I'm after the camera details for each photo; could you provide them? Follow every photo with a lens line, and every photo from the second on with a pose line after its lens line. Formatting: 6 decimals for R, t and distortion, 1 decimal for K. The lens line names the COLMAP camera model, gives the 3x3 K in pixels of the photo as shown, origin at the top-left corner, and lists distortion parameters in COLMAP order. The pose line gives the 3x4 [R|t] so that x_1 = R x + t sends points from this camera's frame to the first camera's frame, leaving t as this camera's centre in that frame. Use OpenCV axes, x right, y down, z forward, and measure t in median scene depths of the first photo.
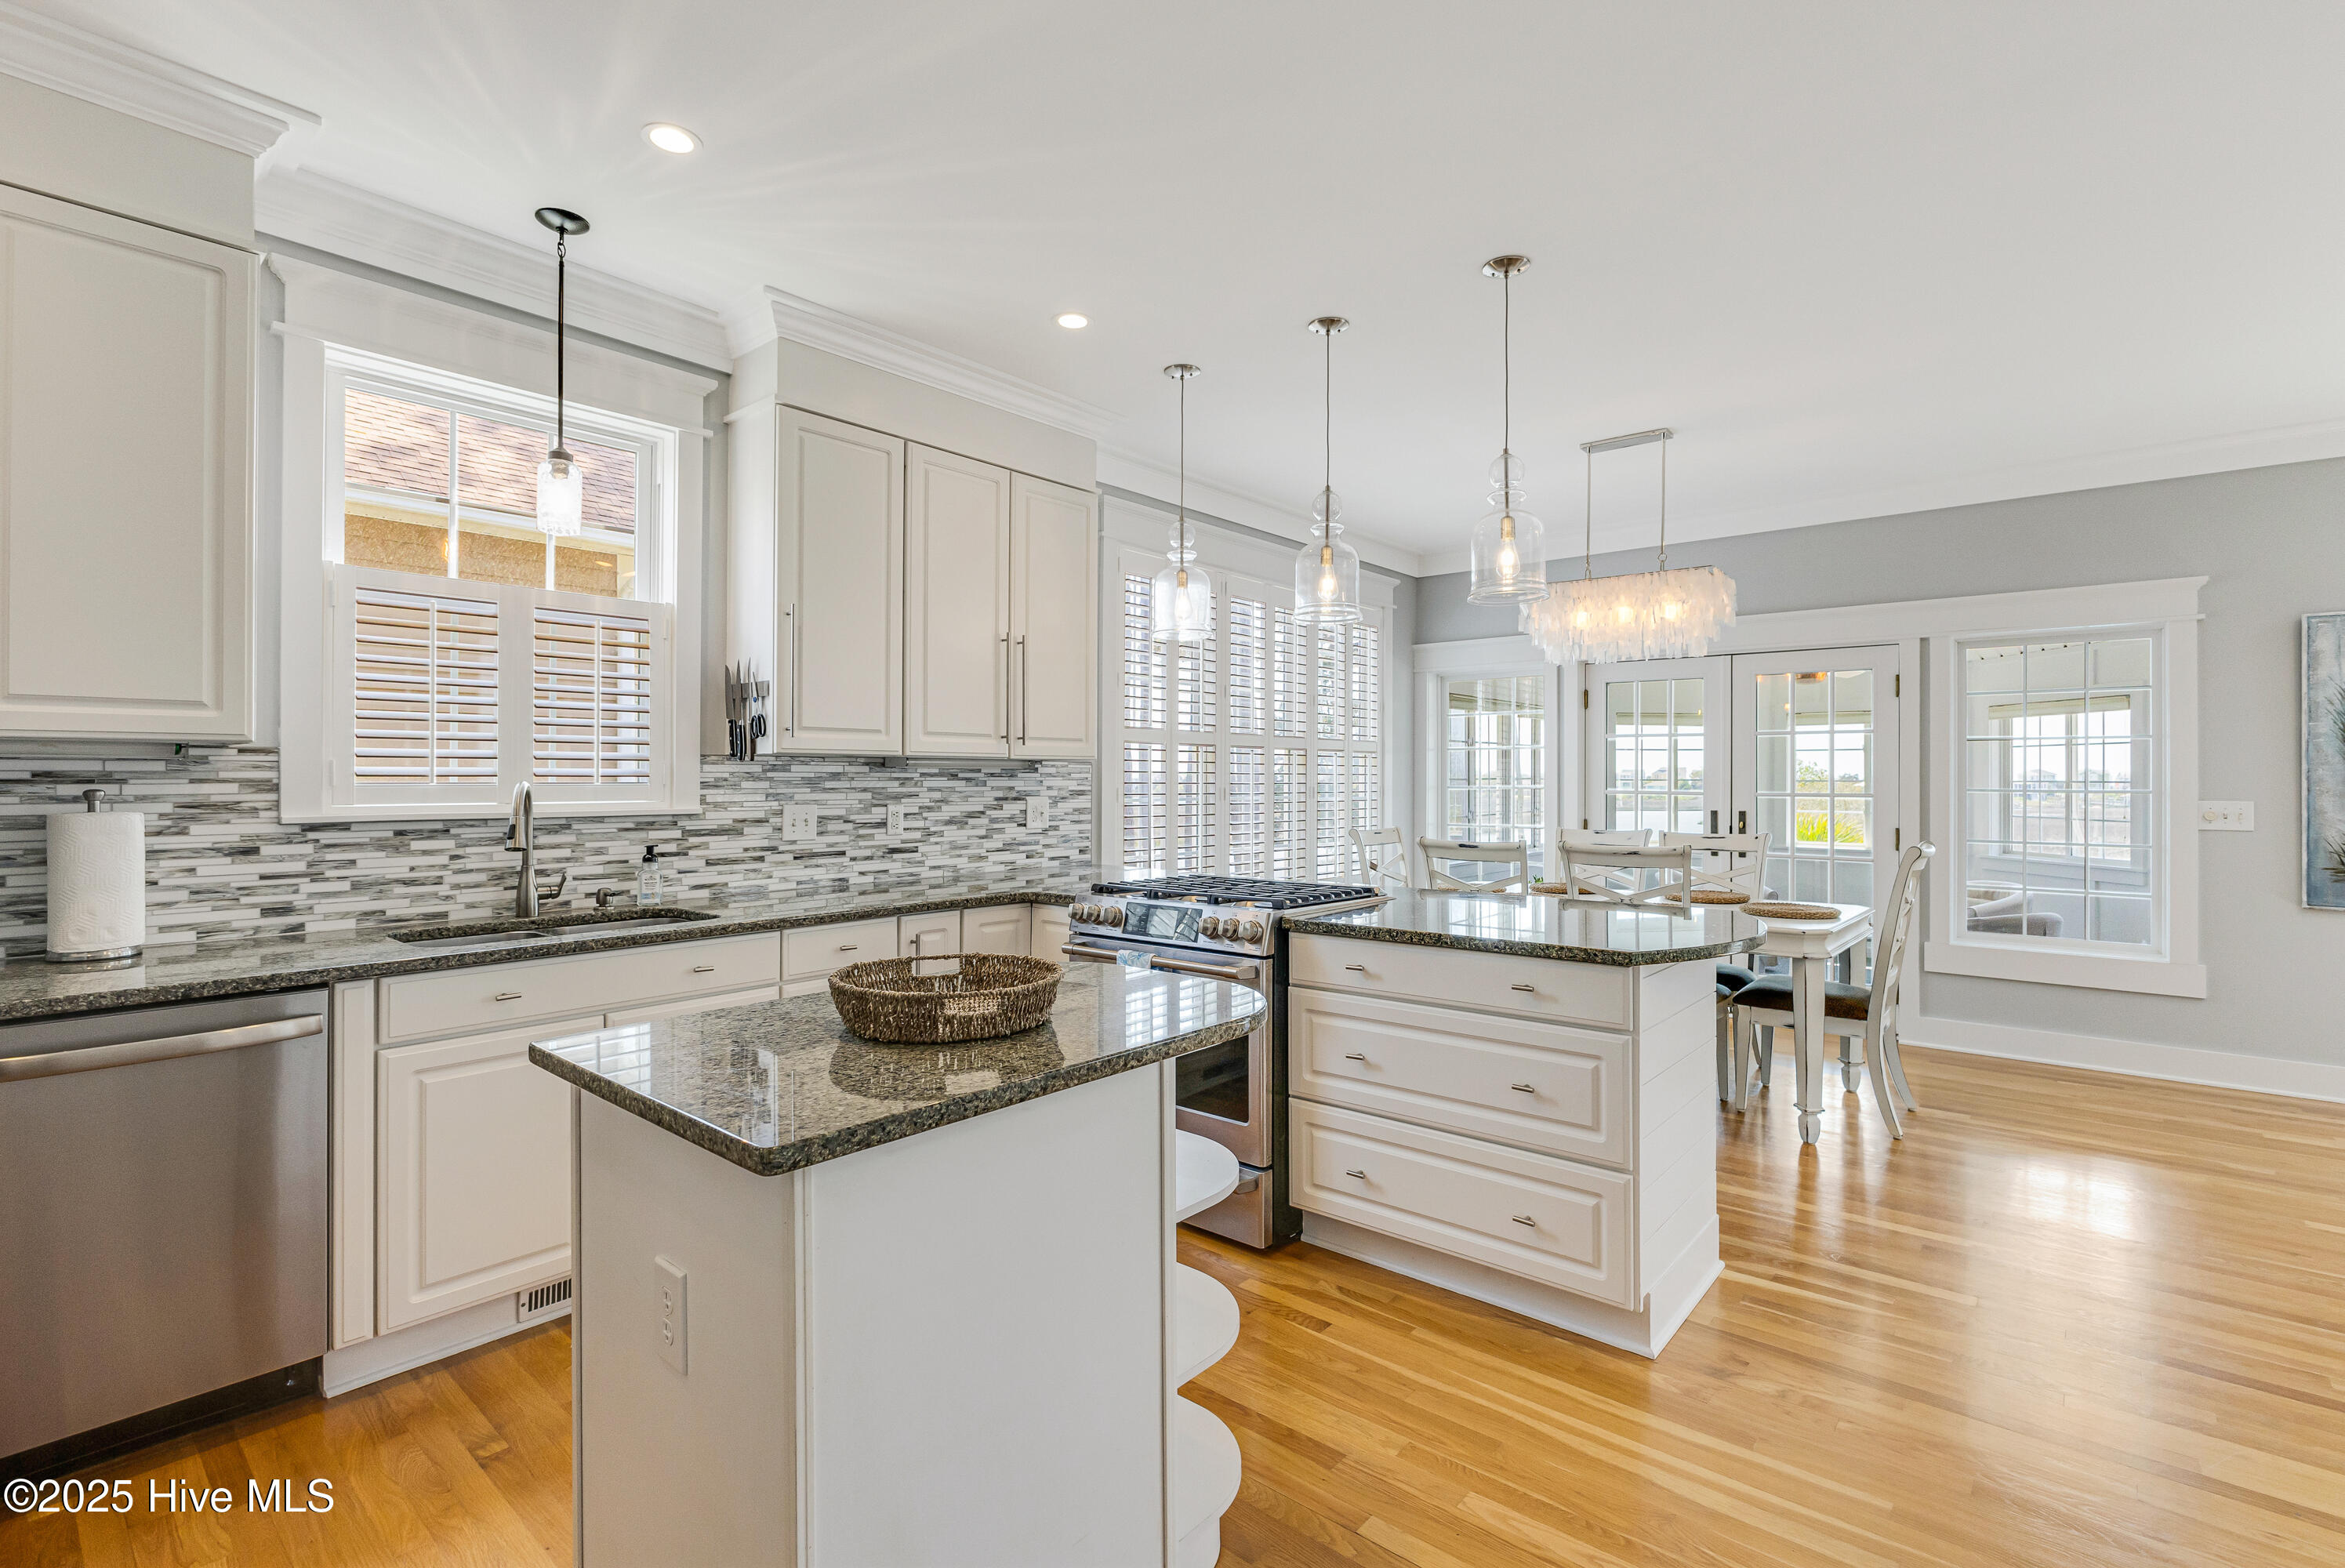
lens RADIAL K [[1064.1, 0, 1172.5], [0, 1064.1, 784.0], [0, 0, 1]] dist [-0.000758, -0.000004]
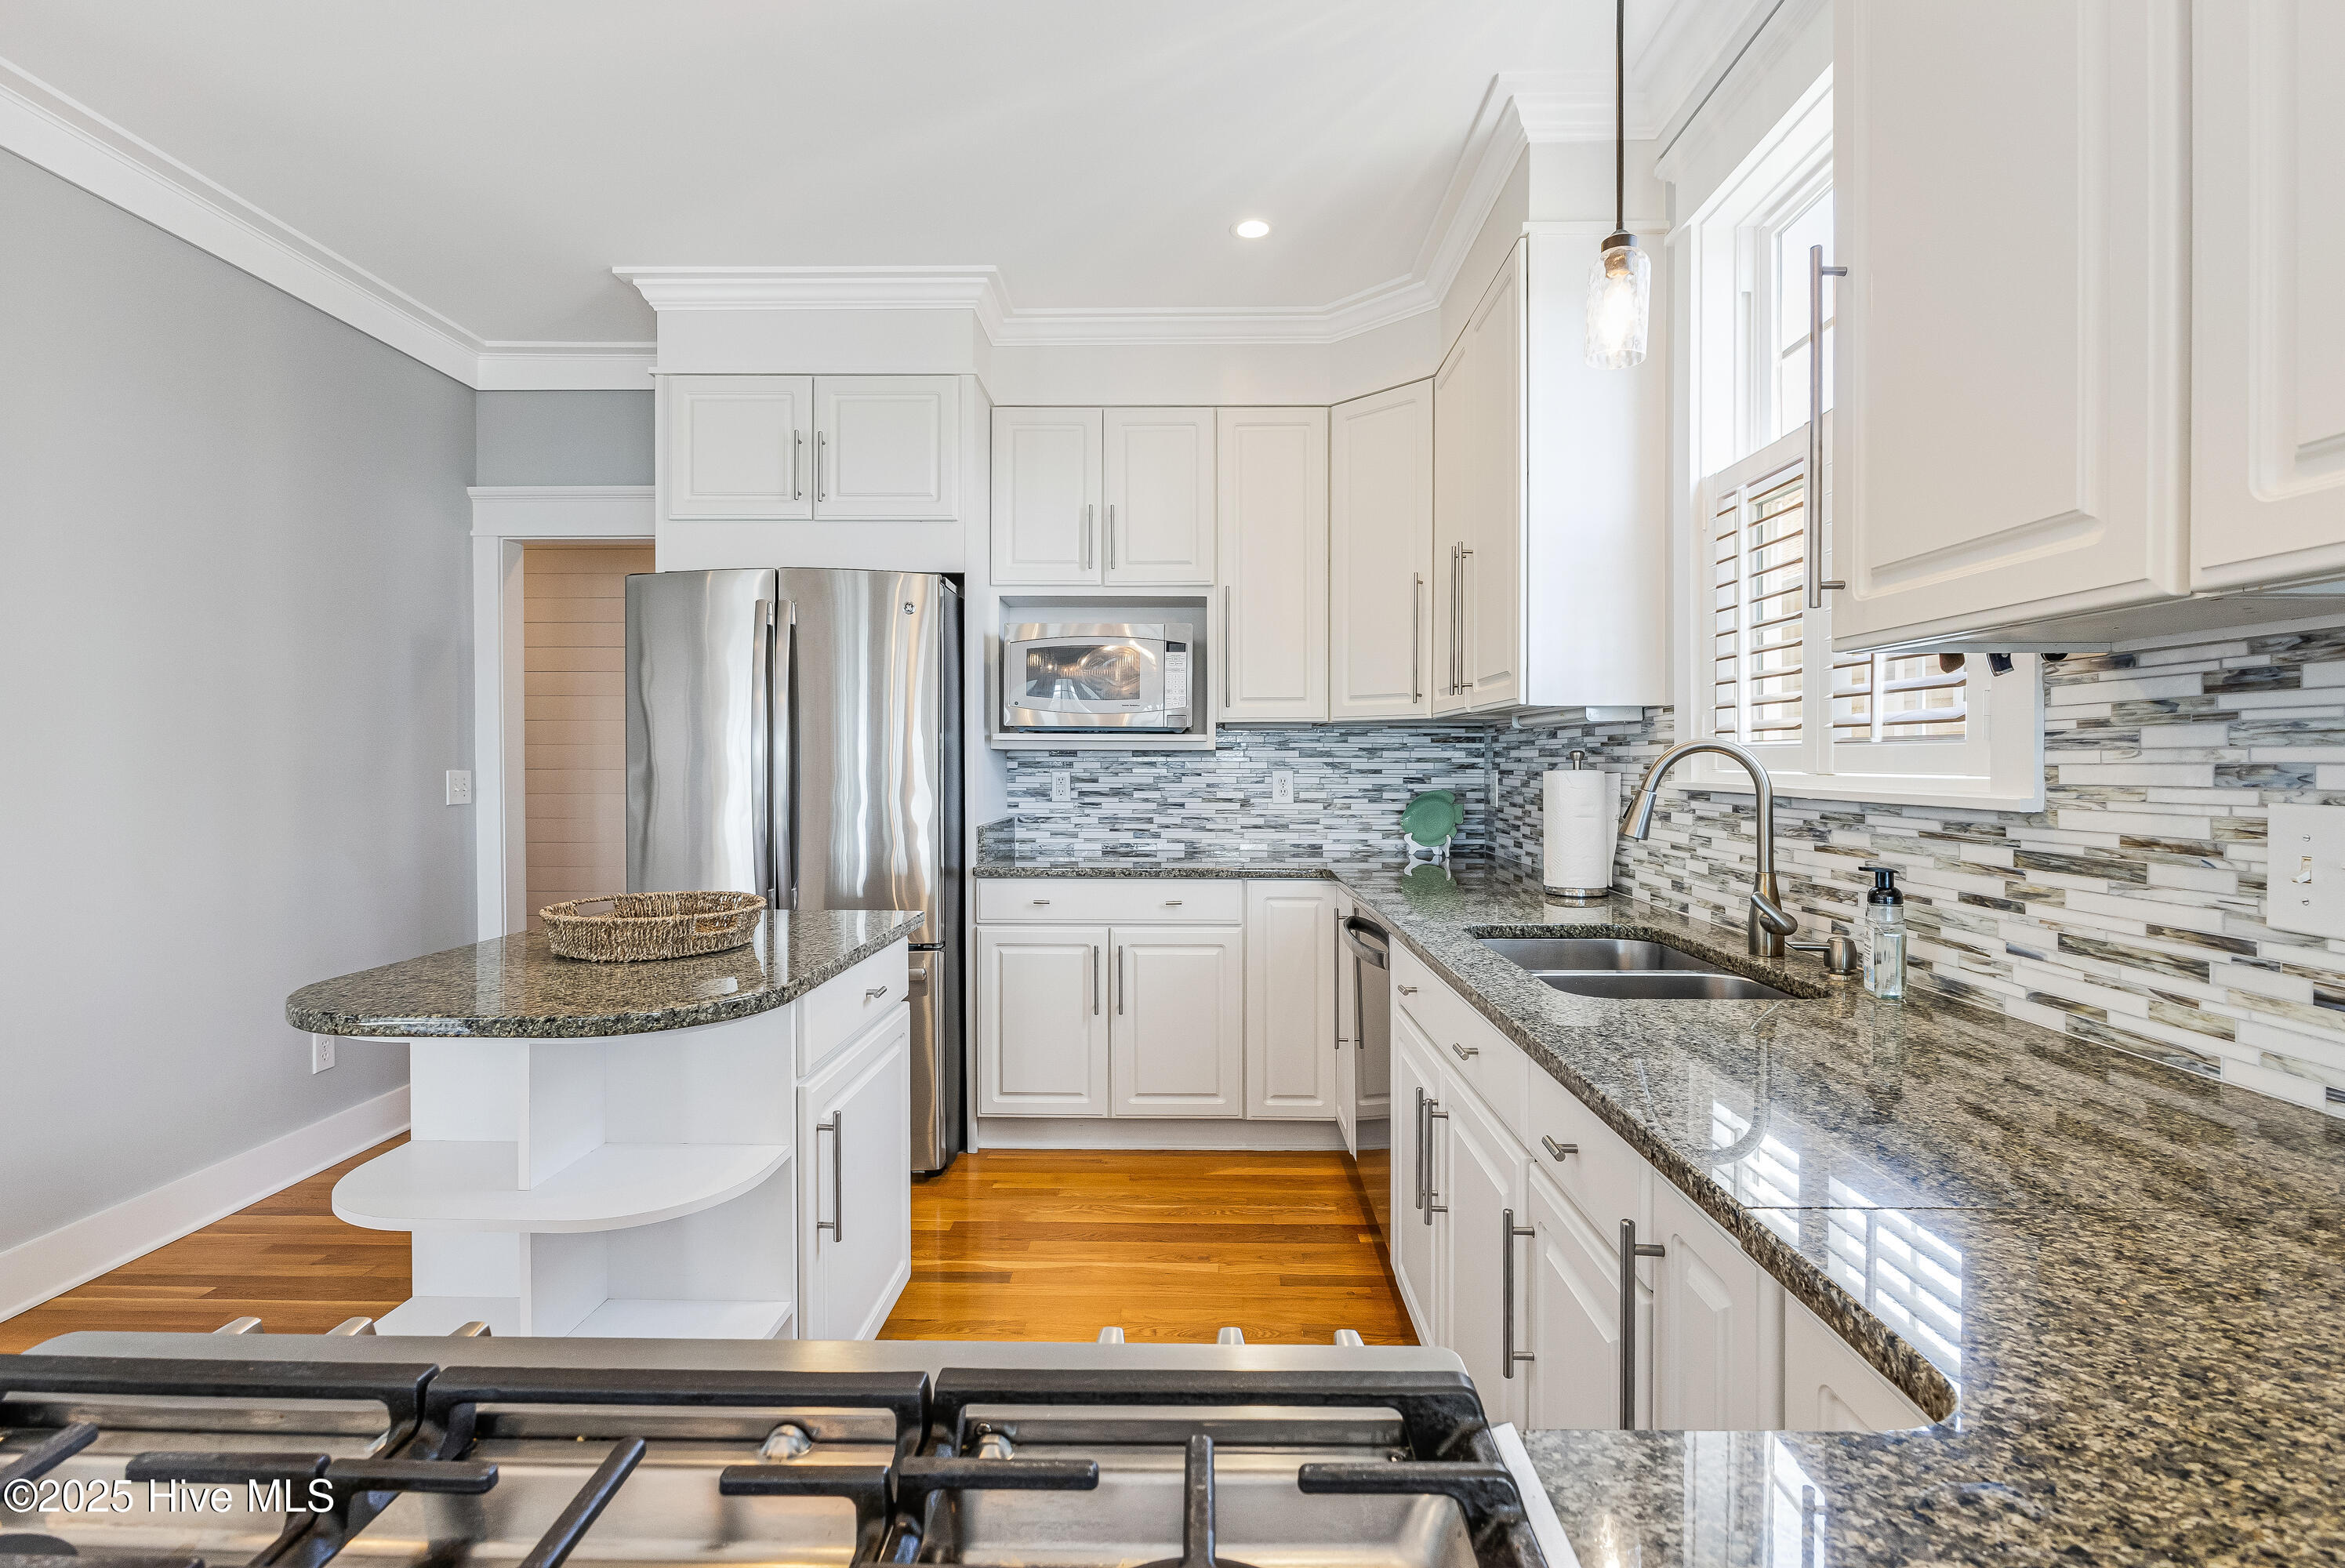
lens RADIAL K [[1094.4, 0, 1177.7], [0, 1094.4, 771.6], [0, 0, 1]] dist [-0.000656, -0.000526]
pose [[-0.770888, 0.008899, -0.636908, 0.053036], [-0.000487, 0.999894, 0.014560, 0.006465], [0.636970, 0.011534, -0.770802, 1.012287]]
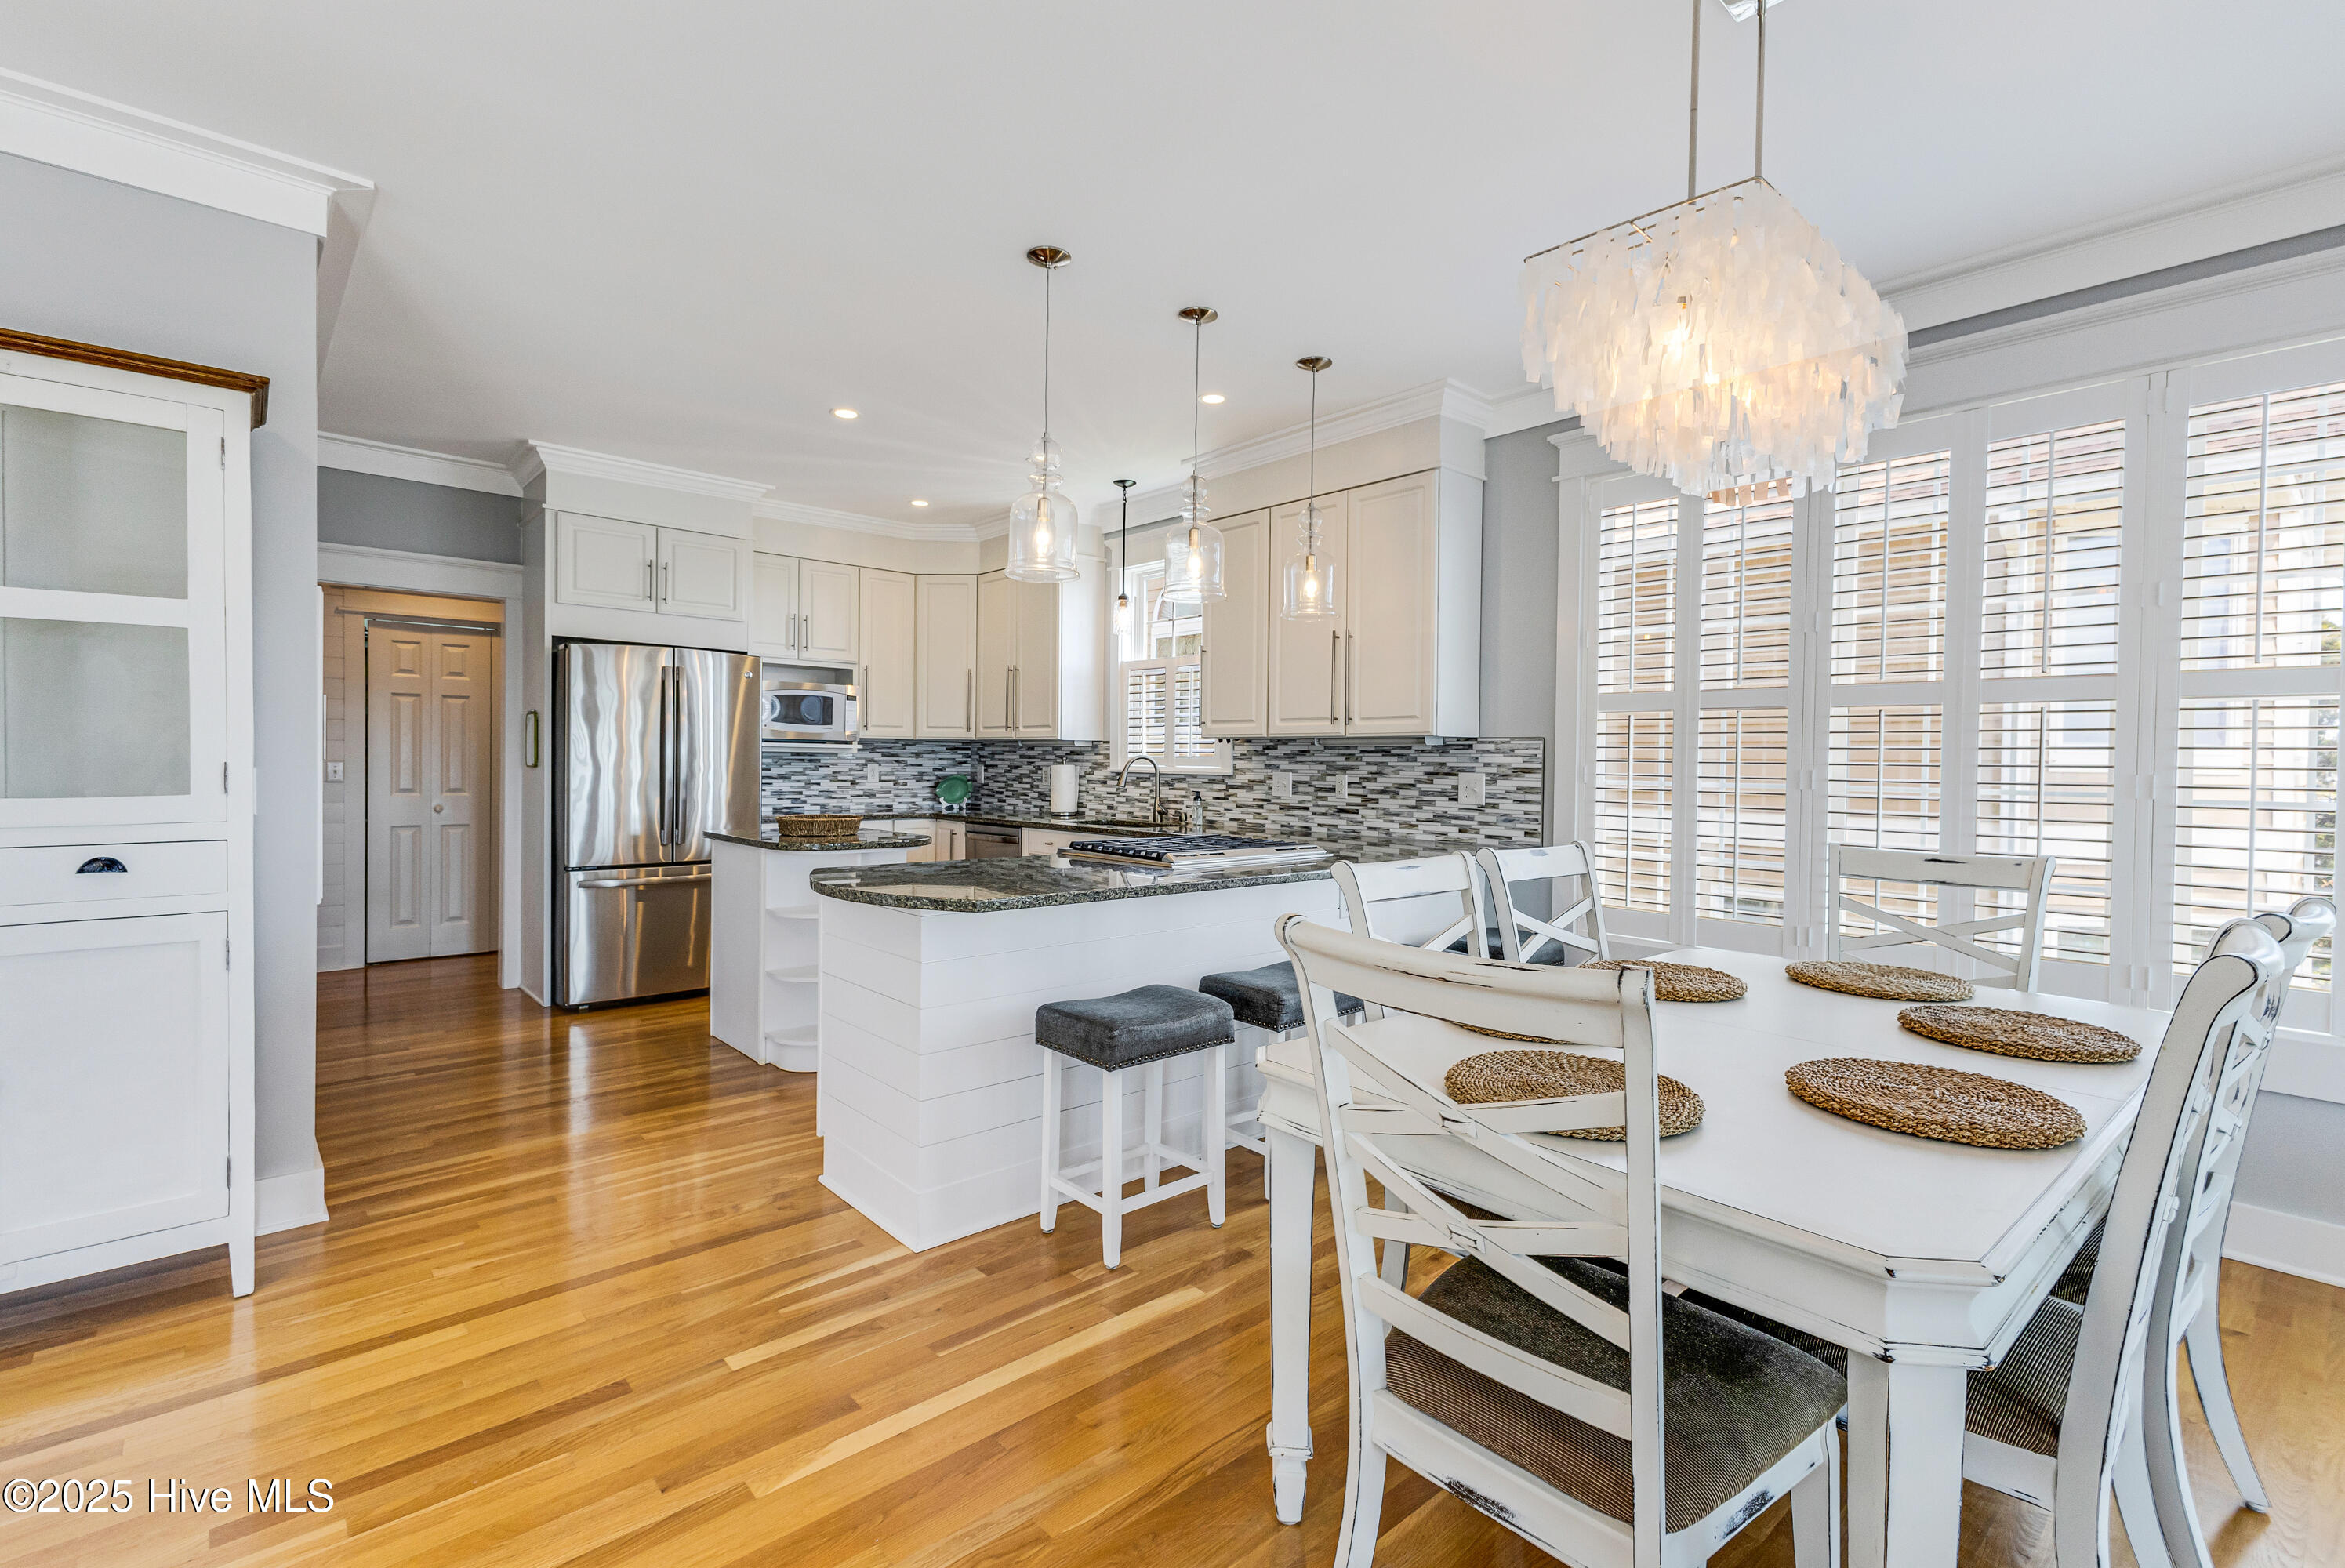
lens RADIAL K [[1056.3, 0, 1183.8], [0, 1056.3, 792.4], [0, 0, 1]] dist [0.018746, 0.000203]
pose [[-0.127821, 0.030718, -0.991321, 1.093249], [-0.013852, 0.999367, 0.032754, 0.001514], [0.991701, 0.017918, -0.127314, 1.036748]]
